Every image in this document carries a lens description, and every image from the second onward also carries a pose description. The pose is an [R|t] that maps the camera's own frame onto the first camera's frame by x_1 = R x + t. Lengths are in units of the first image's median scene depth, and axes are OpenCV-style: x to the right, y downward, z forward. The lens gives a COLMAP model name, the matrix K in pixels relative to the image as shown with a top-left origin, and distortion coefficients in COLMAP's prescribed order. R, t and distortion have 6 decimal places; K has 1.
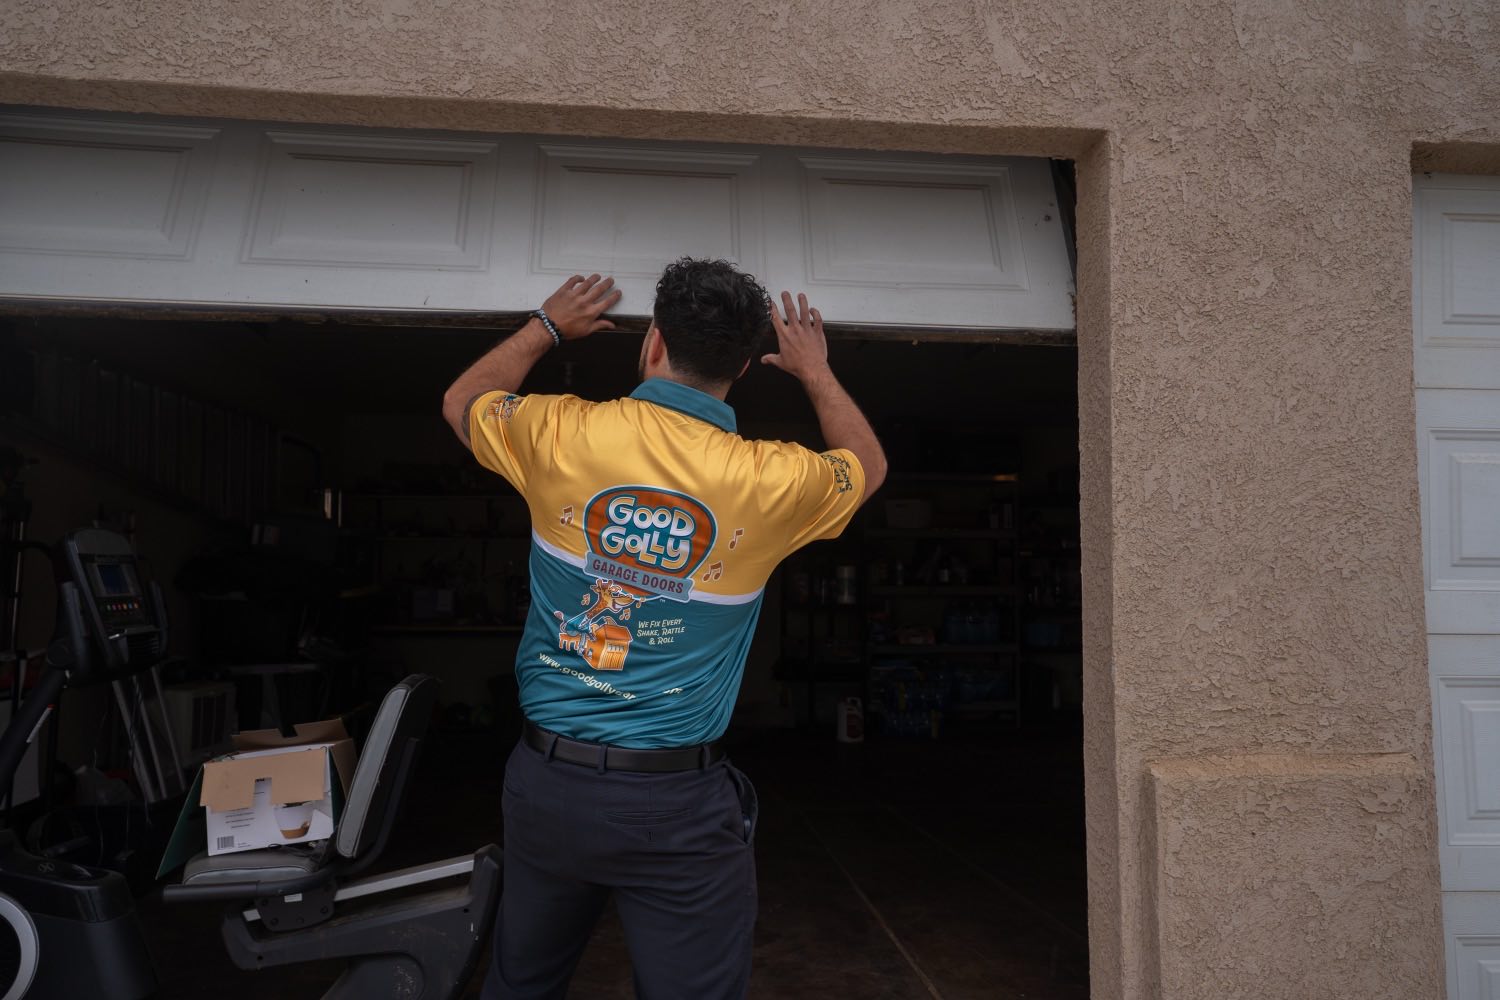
lens RADIAL K [[1048.8, 0, 750.0], [0, 1048.8, 500.0], [0, 0, 1]] dist [-0.000674, 0.043687]
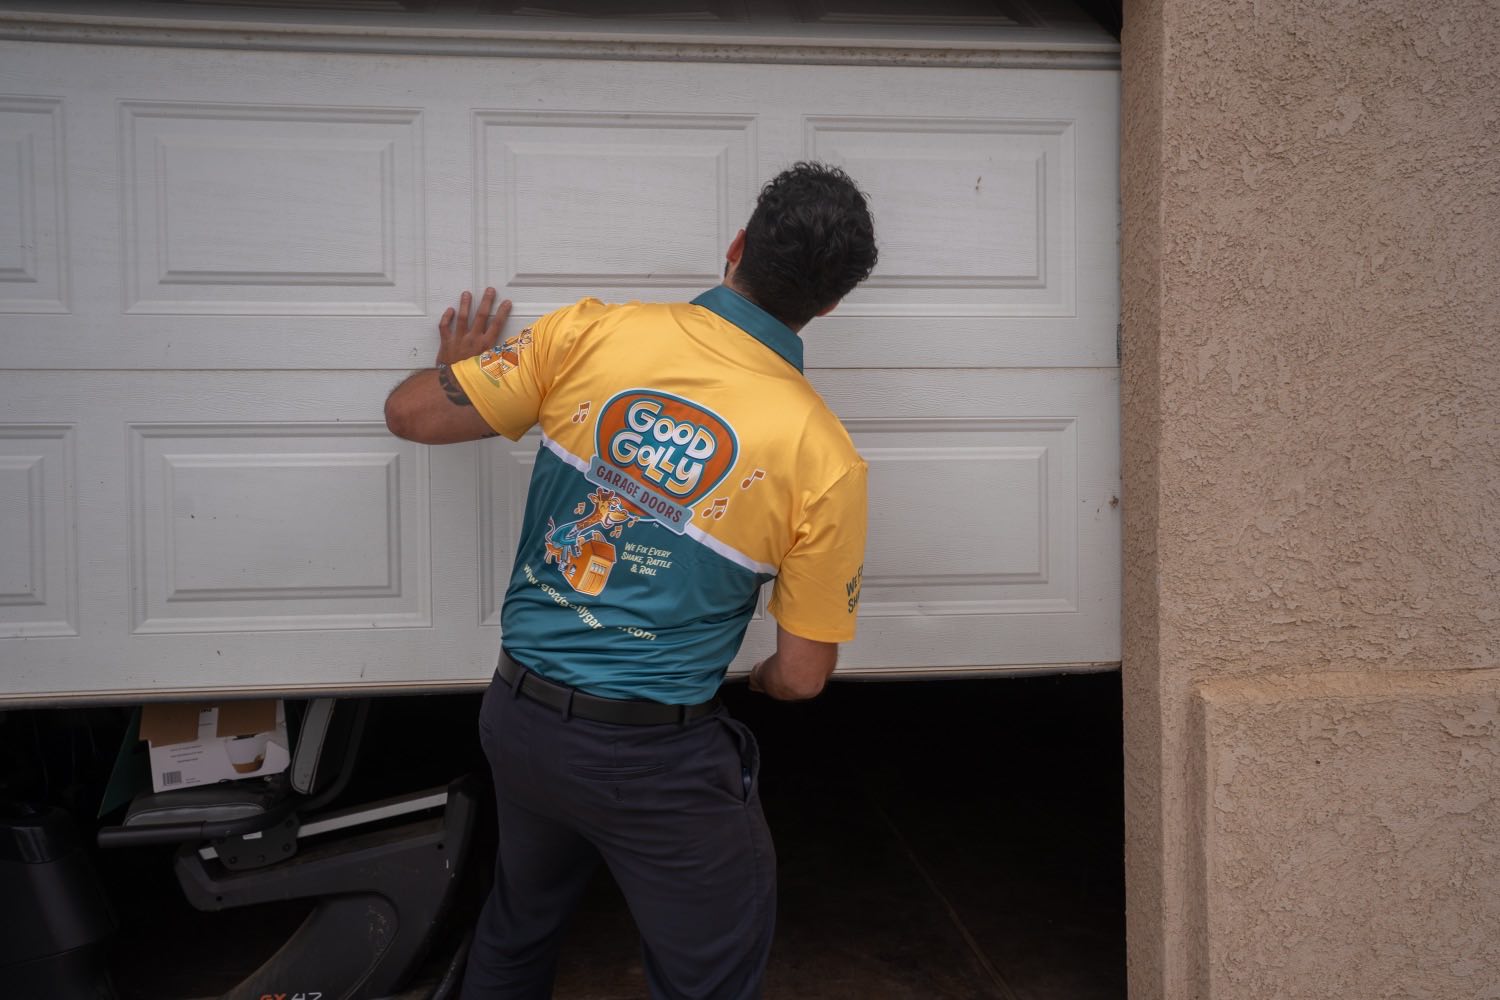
lens RADIAL K [[1048.8, 0, 750.0], [0, 1048.8, 500.0], [0, 0, 1]] dist [-0.000674, 0.043687]
pose [[0.999511, -0.015740, -0.027010, 0.032963], [0.018039, 0.996034, 0.087123, 0.015169], [0.025532, -0.087568, 0.995831, 0.130672]]
